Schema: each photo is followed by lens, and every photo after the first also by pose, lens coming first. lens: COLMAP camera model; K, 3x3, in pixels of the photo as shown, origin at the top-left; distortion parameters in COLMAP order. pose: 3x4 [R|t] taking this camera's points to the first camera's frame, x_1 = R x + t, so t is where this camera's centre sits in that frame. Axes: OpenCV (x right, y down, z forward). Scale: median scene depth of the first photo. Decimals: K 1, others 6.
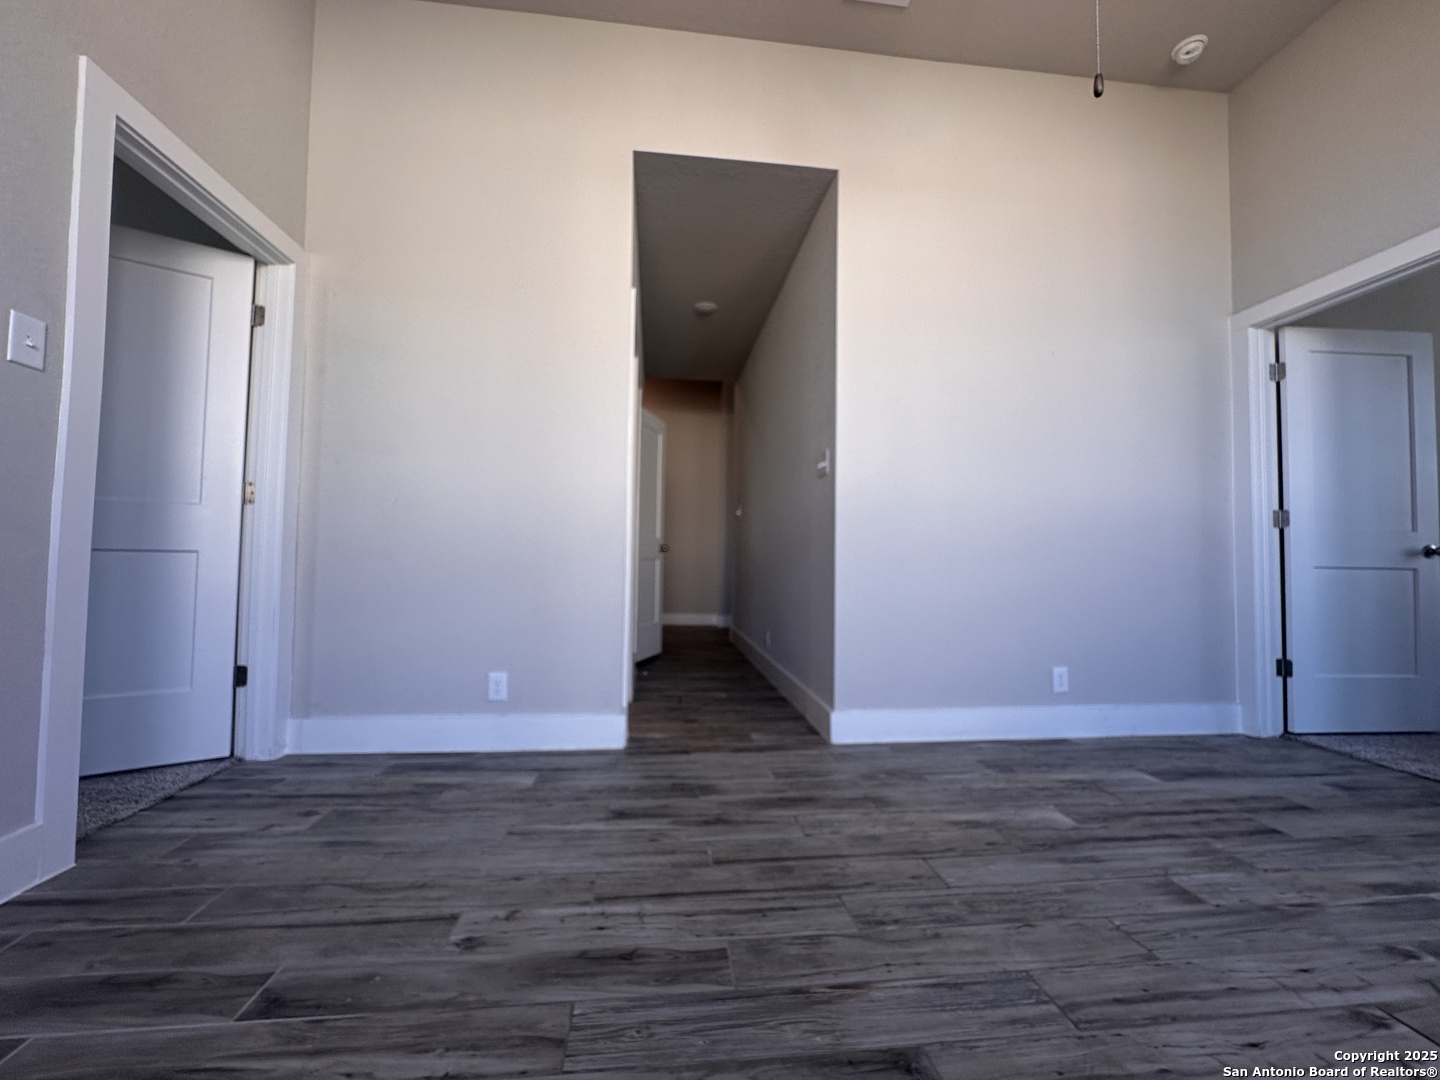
lens RADIAL K [[576.3, 0, 719.0], [0, 576.3, 537.3], [0, 0, 1]] dist [-0.002840, 0.000550]
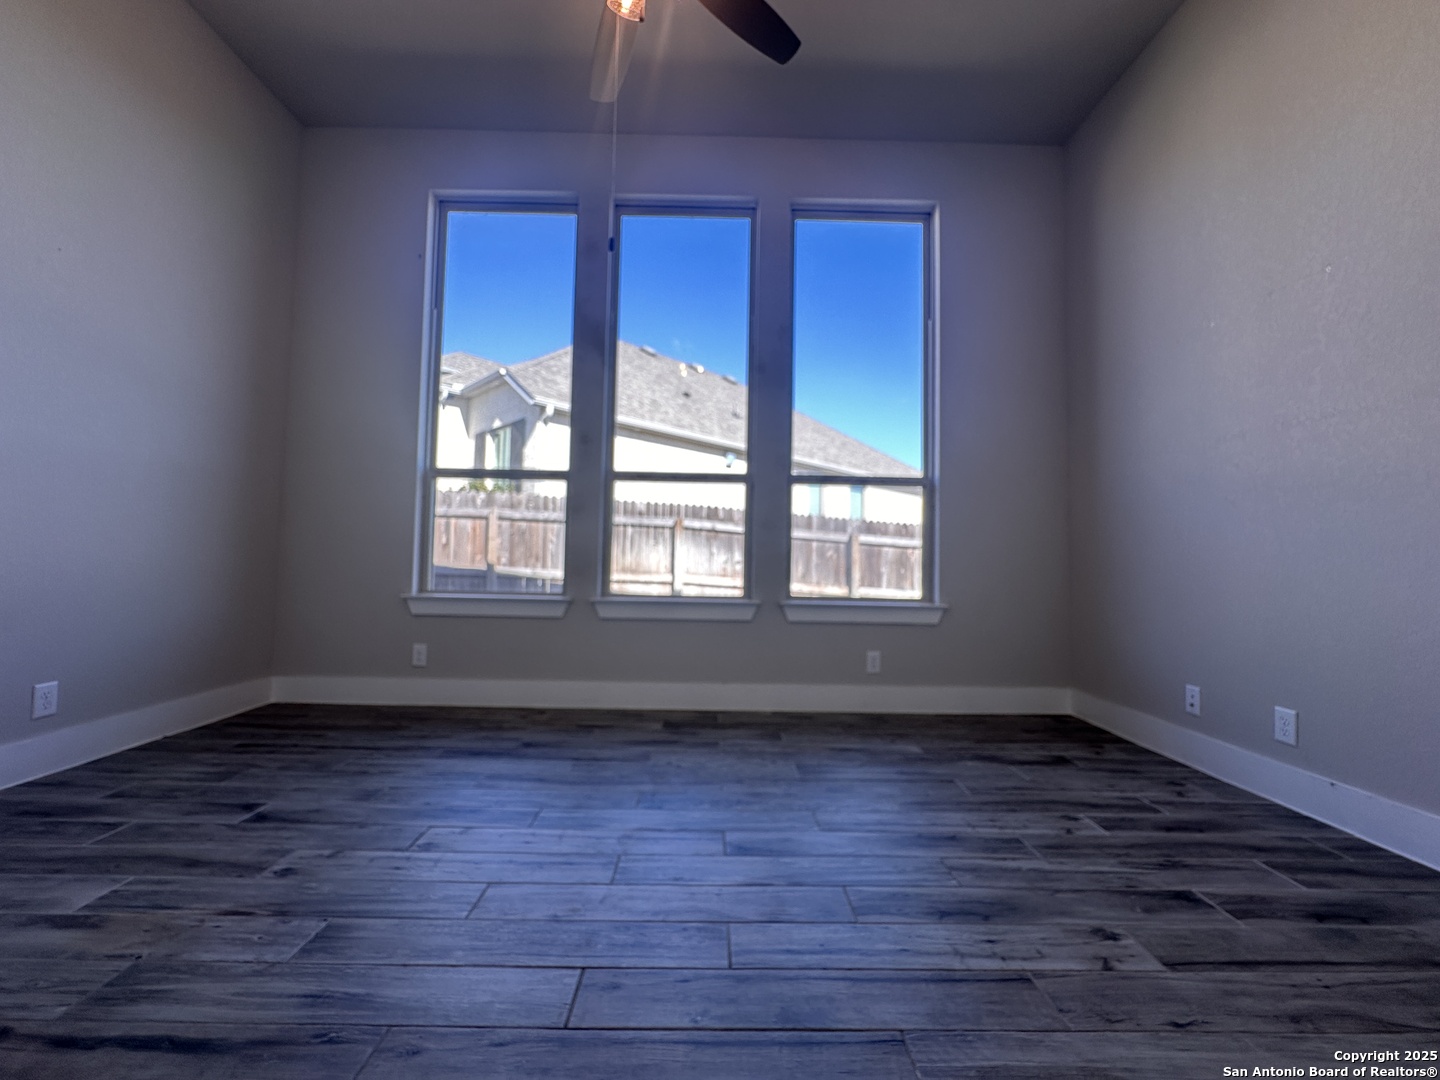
lens RADIAL K [[576.3, 0, 719.0], [0, 576.3, 537.3], [0, 0, 1]] dist [-0.002840, 0.000550]
pose [[-0.994520, -0.025866, 0.101294, 0.168802], [-0.034685, 0.995666, -0.086289, 0.089868], [-0.098623, -0.089330, -0.991107, 2.010819]]
